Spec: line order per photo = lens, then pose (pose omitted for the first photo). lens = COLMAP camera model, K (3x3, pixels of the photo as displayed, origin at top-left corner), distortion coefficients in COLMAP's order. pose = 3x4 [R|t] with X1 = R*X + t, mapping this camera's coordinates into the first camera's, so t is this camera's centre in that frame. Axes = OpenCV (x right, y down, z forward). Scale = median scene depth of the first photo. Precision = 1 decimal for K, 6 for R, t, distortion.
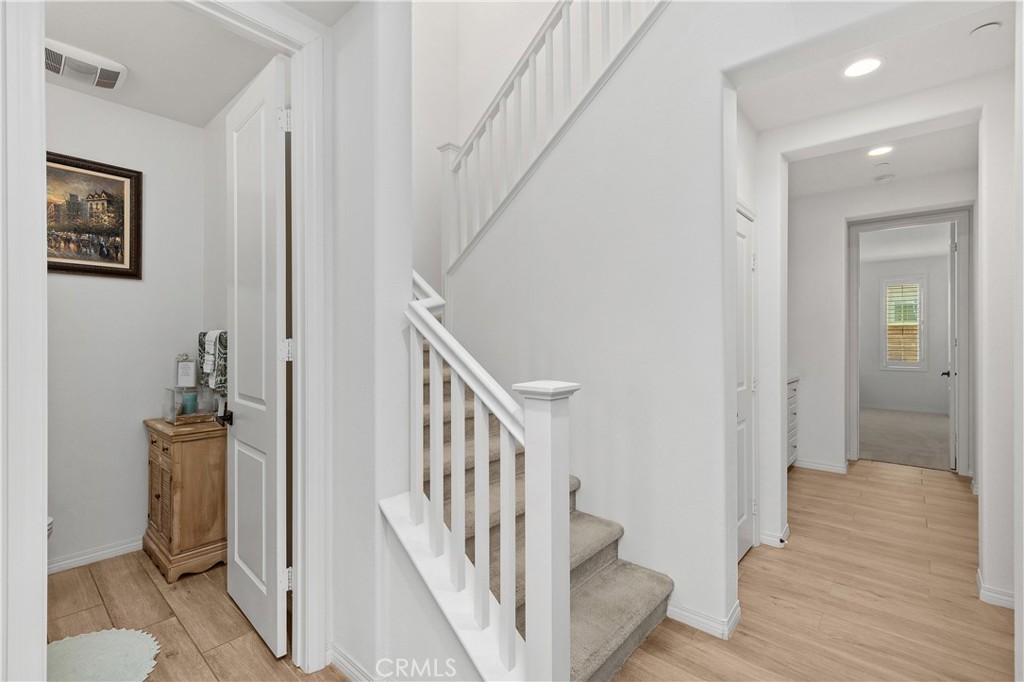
lens RADIAL K [[456.7, 0, 507.2], [0, 456.7, 336.8], [0, 0, 1]] dist [-0.001340, 0.000107]
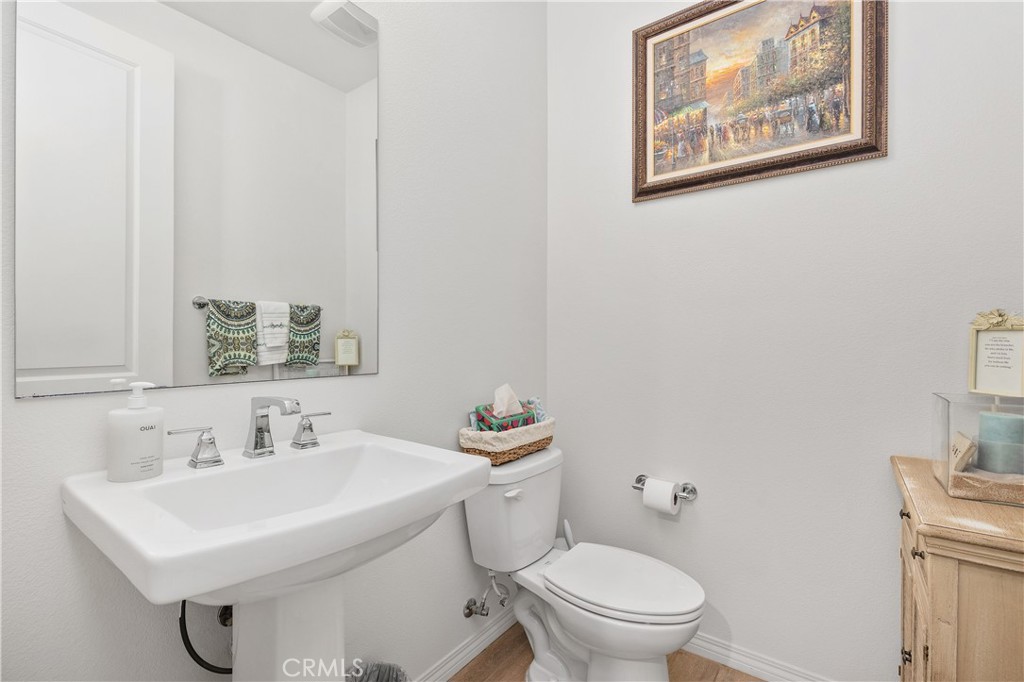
lens RADIAL K [[456.7, 0, 507.2], [0, 456.7, 336.8], [0, 0, 1]] dist [-0.001340, 0.000107]
pose [[0.085173, 0.001459, -0.996365, -0.384673], [-0.002796, 0.999995, 0.001225, 0.065780], [0.996362, 0.002681, 0.085177, 0.599794]]
